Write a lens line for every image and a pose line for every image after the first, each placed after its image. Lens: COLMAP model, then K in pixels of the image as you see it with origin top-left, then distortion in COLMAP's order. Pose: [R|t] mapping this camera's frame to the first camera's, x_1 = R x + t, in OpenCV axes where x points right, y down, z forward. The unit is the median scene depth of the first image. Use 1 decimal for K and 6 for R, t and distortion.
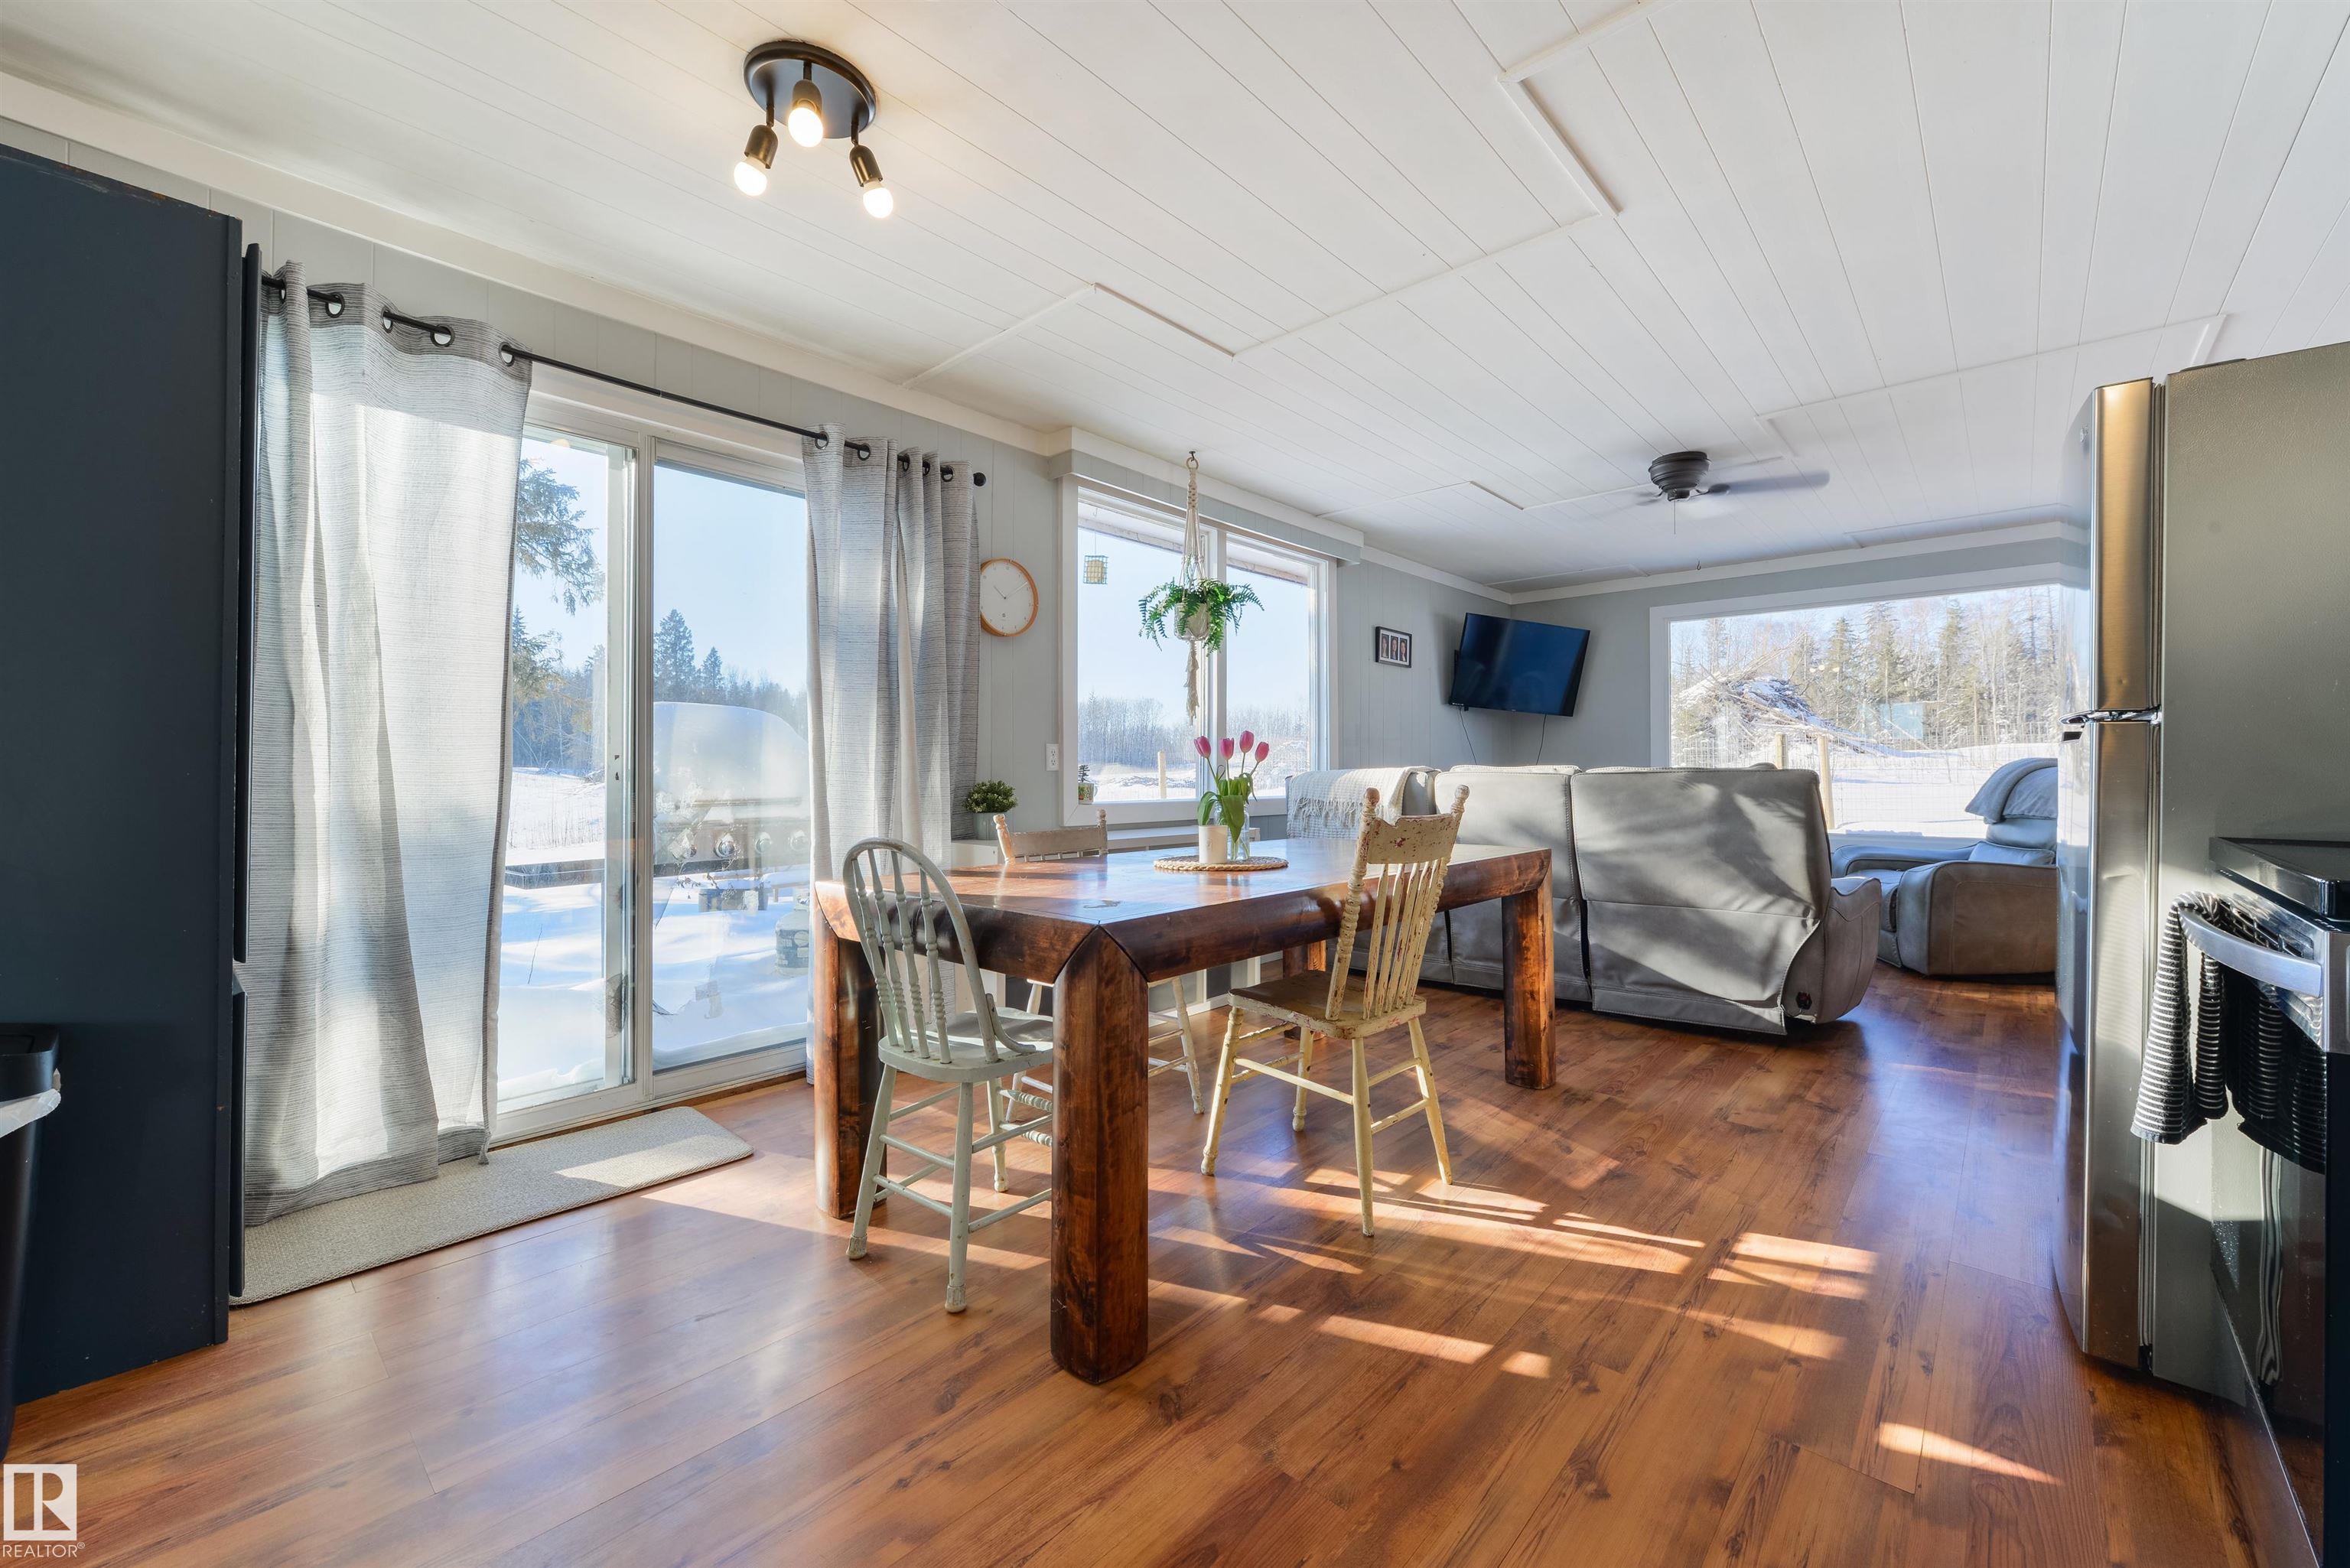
lens RADIAL K [[904.5, 0, 1183.0], [0, 904.5, 781.1], [0, 0, 1]] dist [-0.000156, -0.000009]
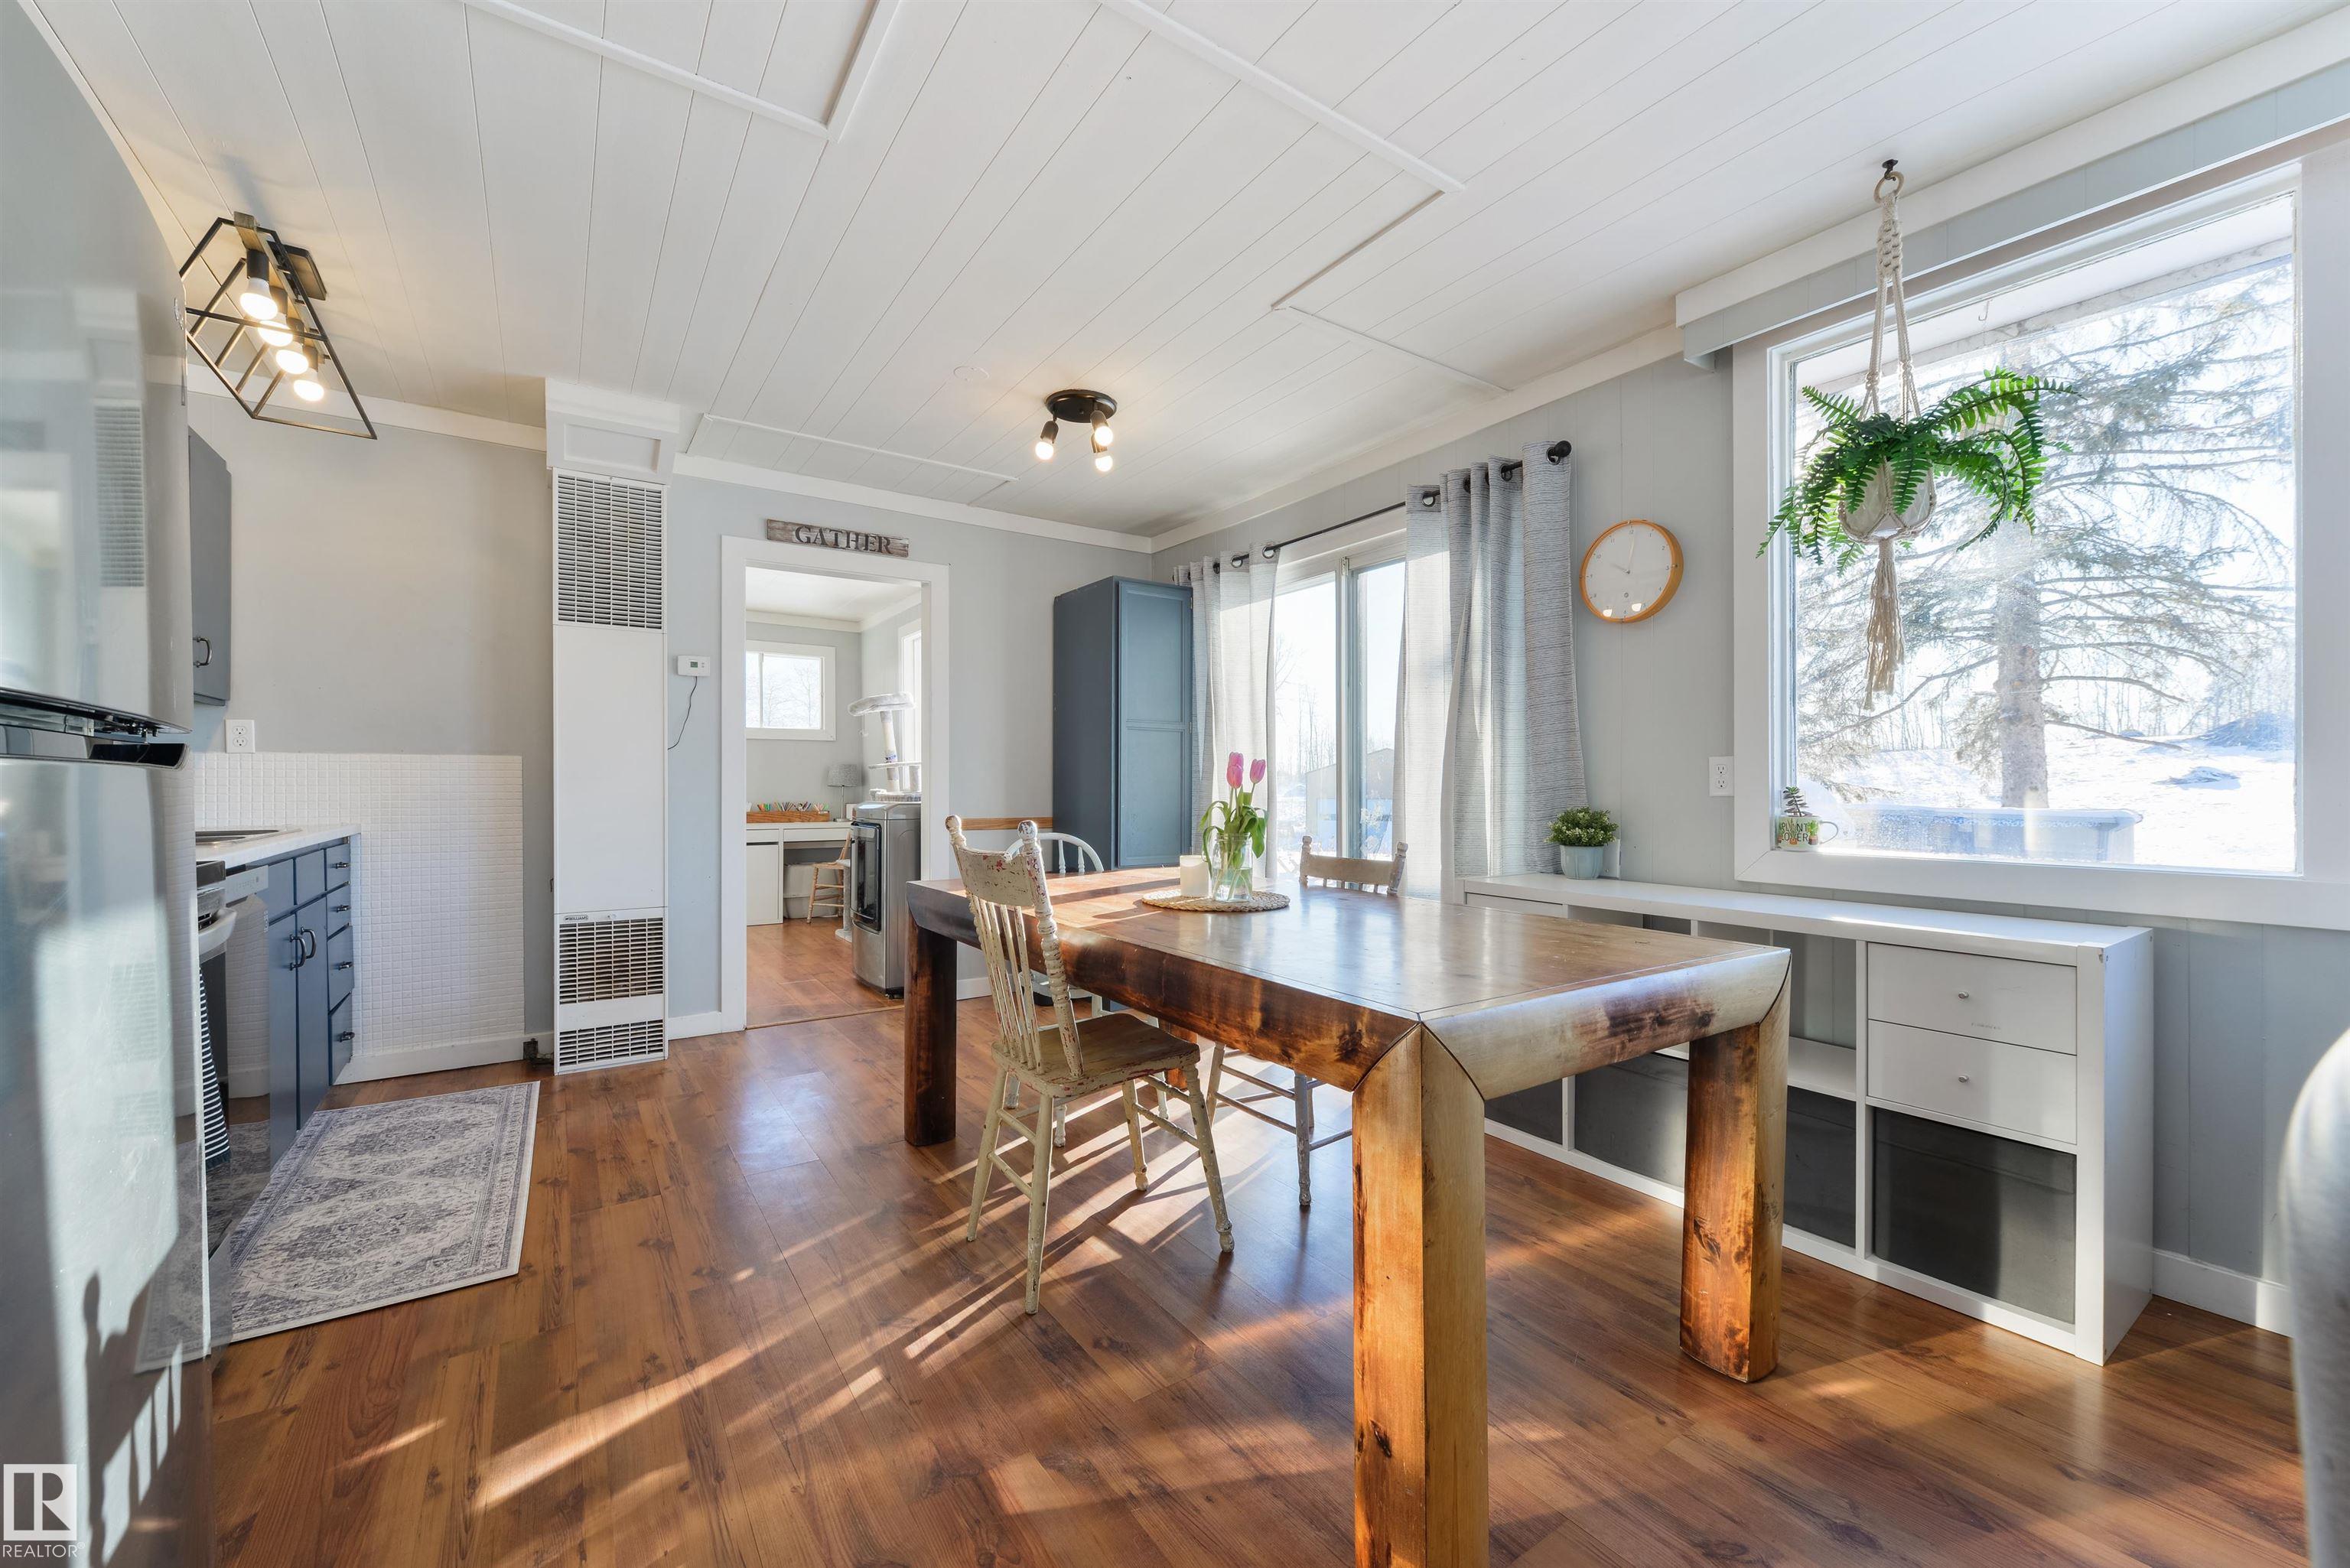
lens RADIAL K [[918.5, 0, 1190.4], [0, 918.5, 788.4], [0, 0, 1]] dist [-0.000133, -0.000583]
pose [[-0.207197, 0.004475, -0.978289, 0.557145], [-0.008779, 0.999941, 0.006434, -0.016753], [0.978260, 0.009922, -0.207146, 0.684786]]
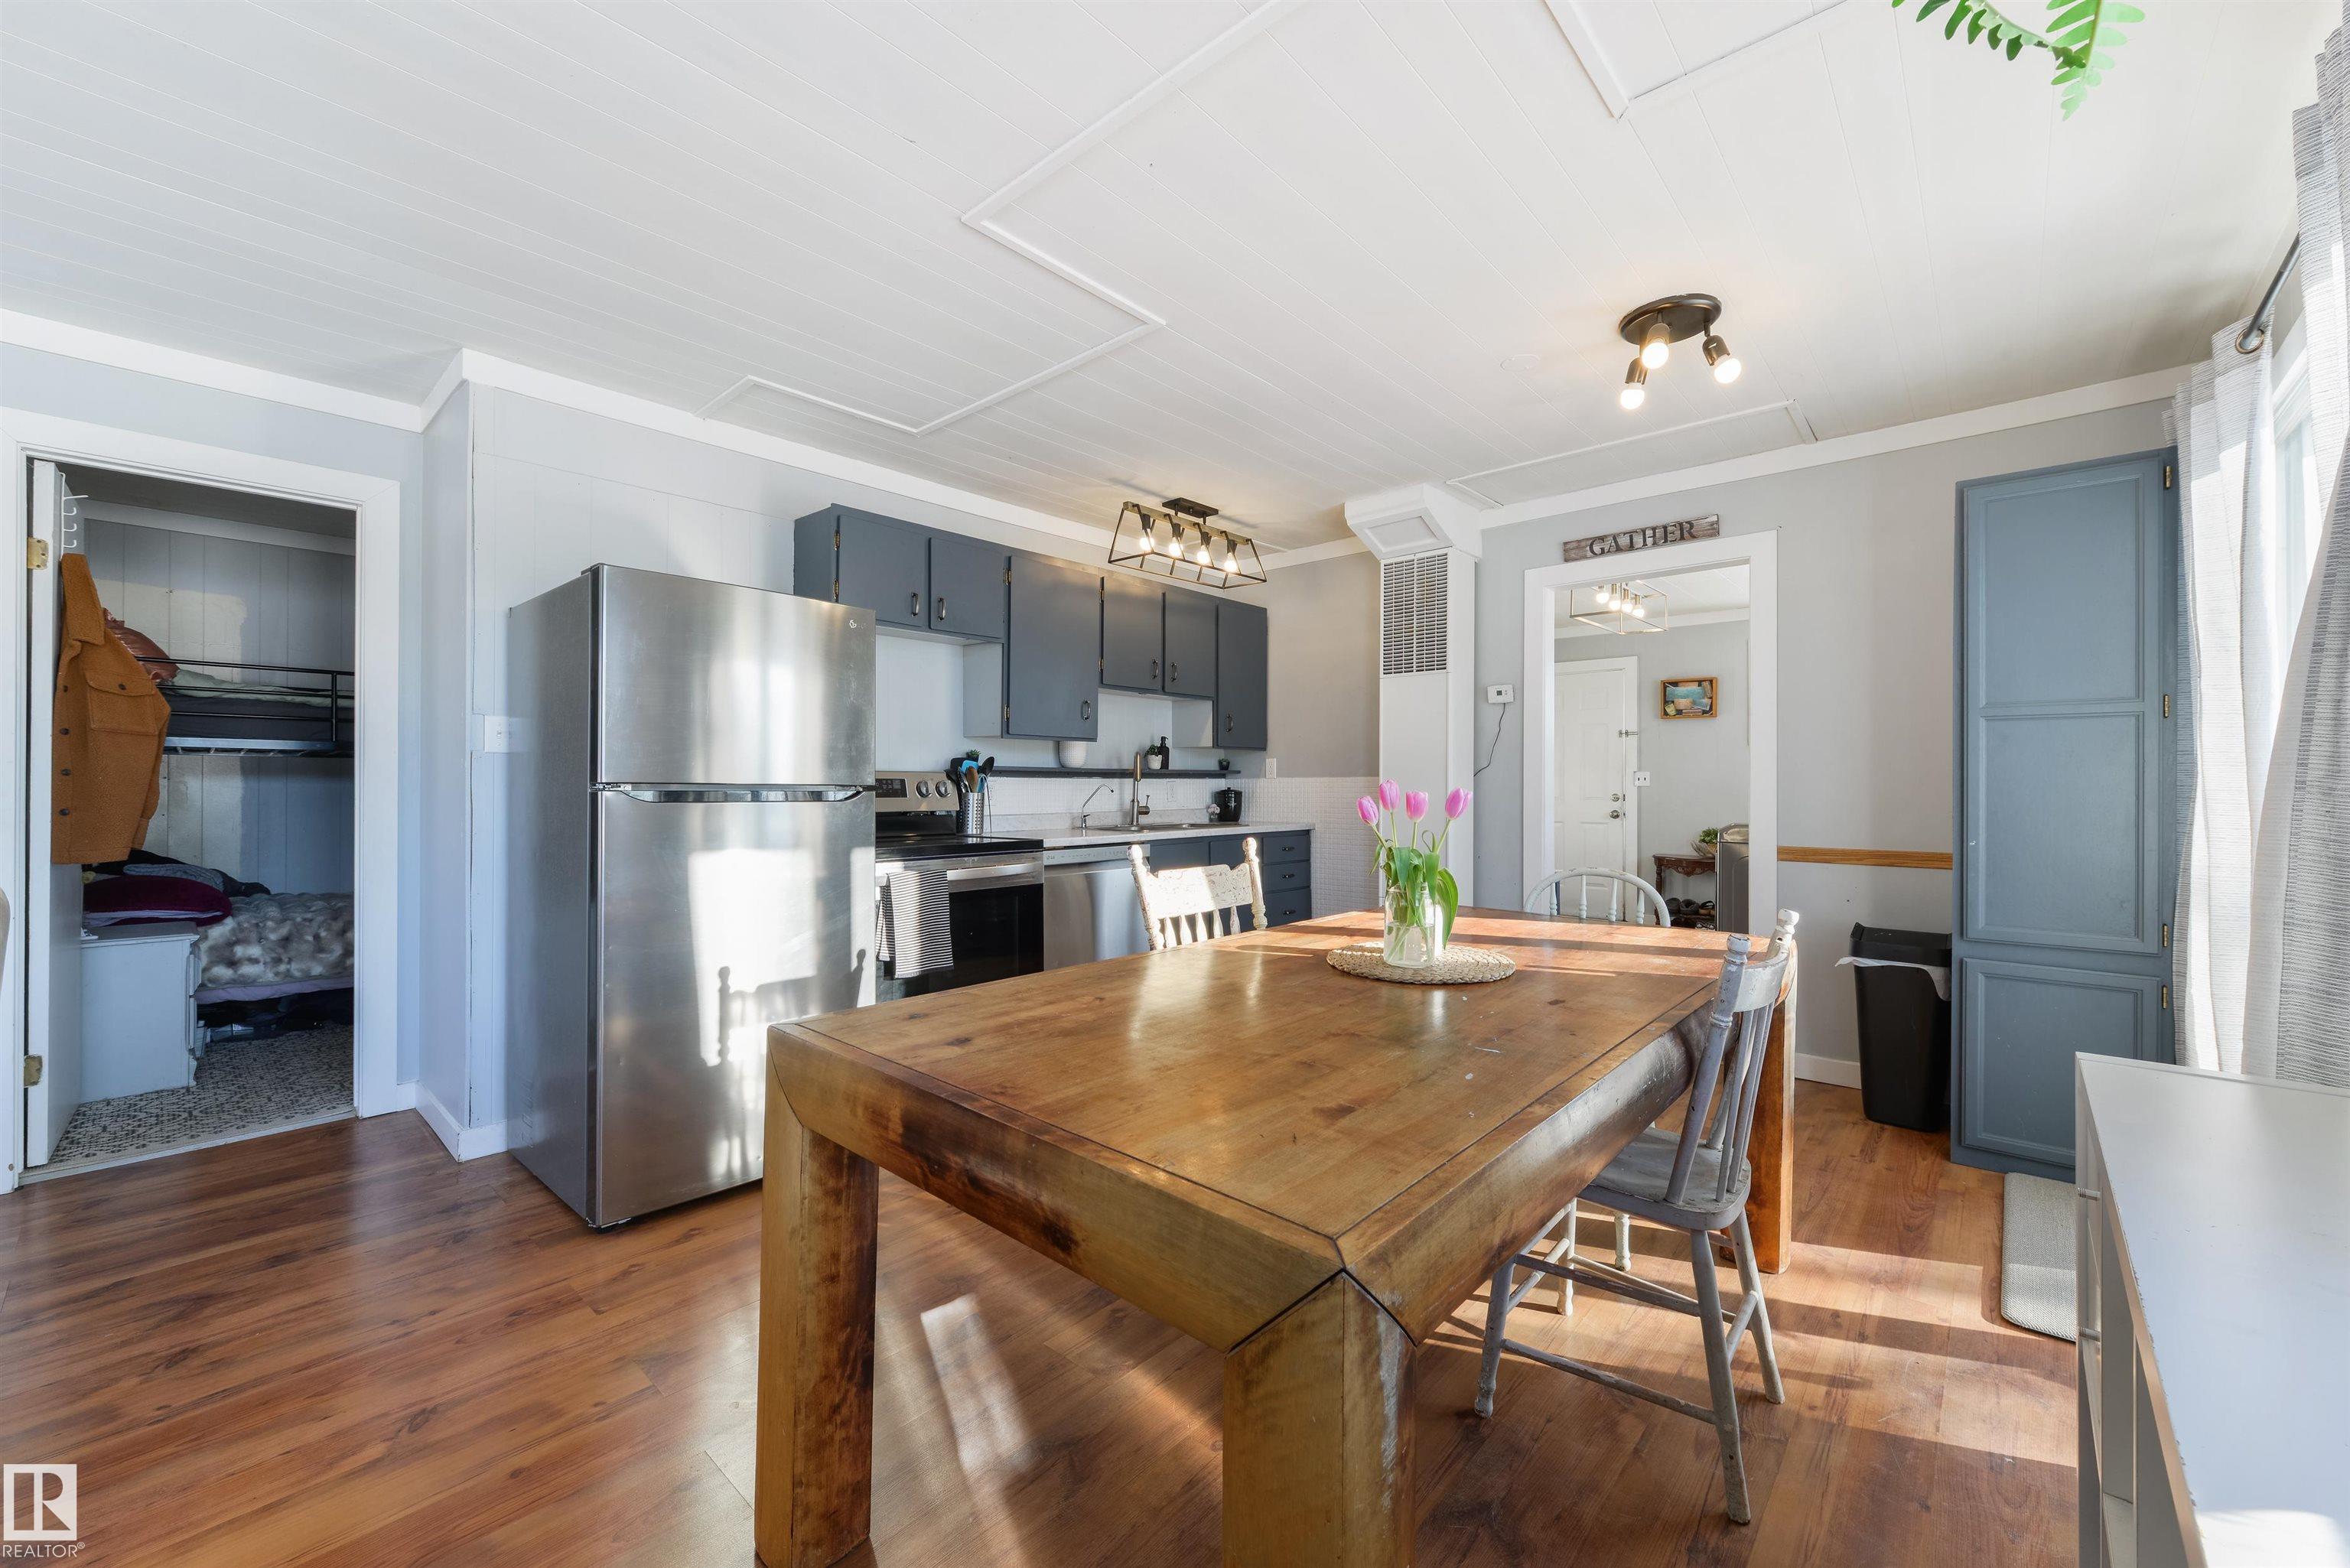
lens RADIAL K [[919.2, 0, 1191.6], [0, 919.2, 780.4], [0, 0, 1]] dist [-0.000017, -0.000151]
pose [[-0.999547, -0.000553, -0.030106, 0.144669], [-0.000689, 0.999990, 0.004501, -0.036001], [0.030103, 0.004520, -0.999537, 1.022815]]
